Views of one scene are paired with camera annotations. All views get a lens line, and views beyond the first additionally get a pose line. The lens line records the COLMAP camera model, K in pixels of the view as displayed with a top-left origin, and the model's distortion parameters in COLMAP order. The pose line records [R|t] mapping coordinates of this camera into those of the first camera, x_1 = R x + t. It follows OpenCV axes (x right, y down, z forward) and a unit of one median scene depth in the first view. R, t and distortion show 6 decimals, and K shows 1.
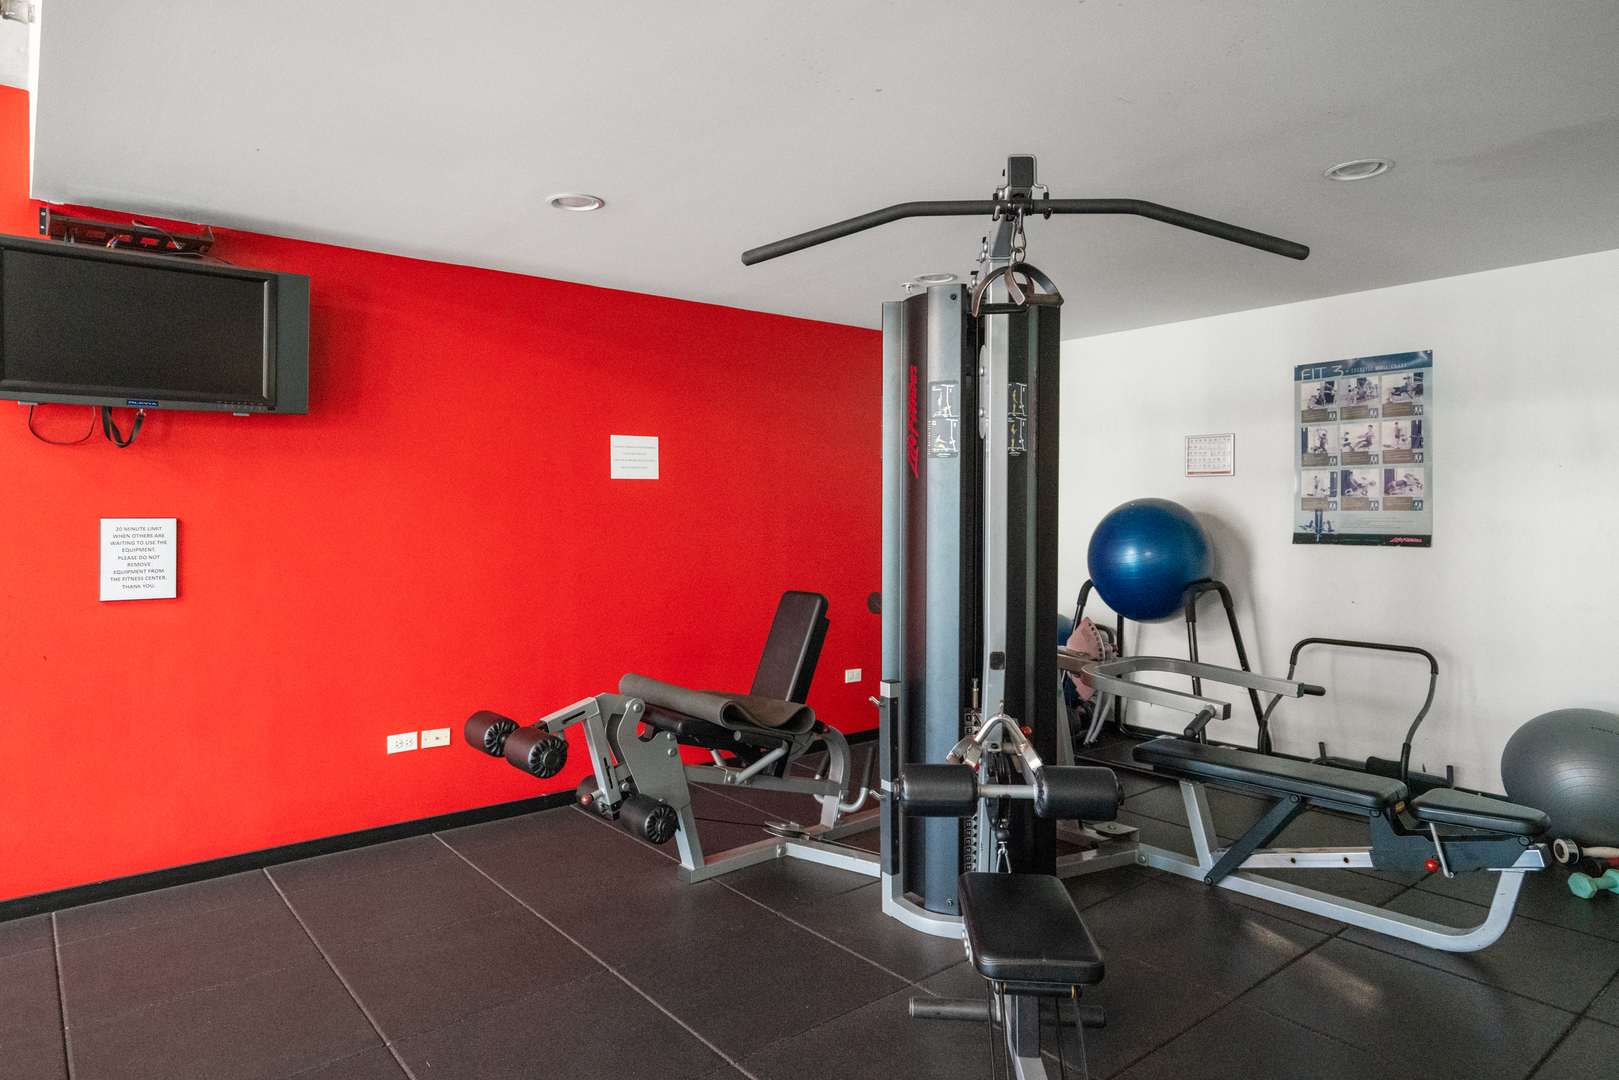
lens RADIAL K [[975.4, 0, 811.4], [0, 975.4, 512.6], [0, 0, 1]] dist [0.004717, 0.001453]
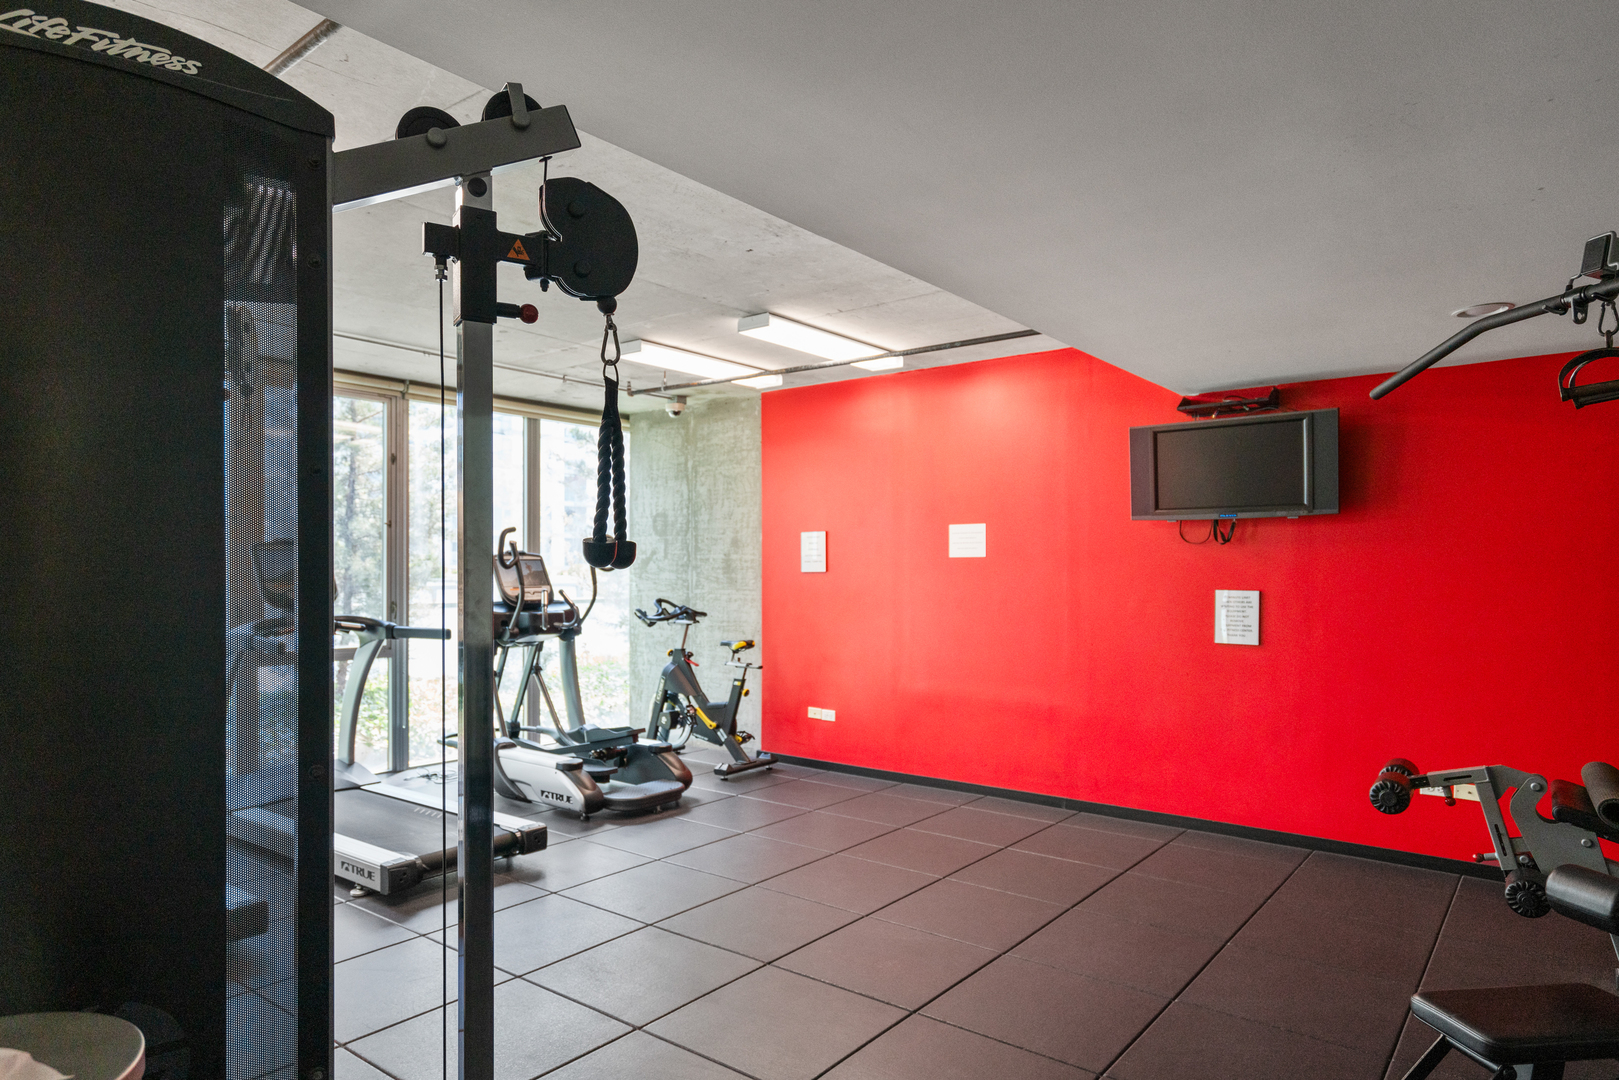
lens RADIAL K [[975.3, 0, 810.9], [0, 975.3, 562.8], [0, 0, 1]] dist [0.001750, 0.000511]
pose [[0.212184, -0.003487, -0.977223, 0.643042], [-0.005855, 0.999971, -0.004839, -0.025368], [0.977212, 0.006749, 0.212158, 0.033634]]
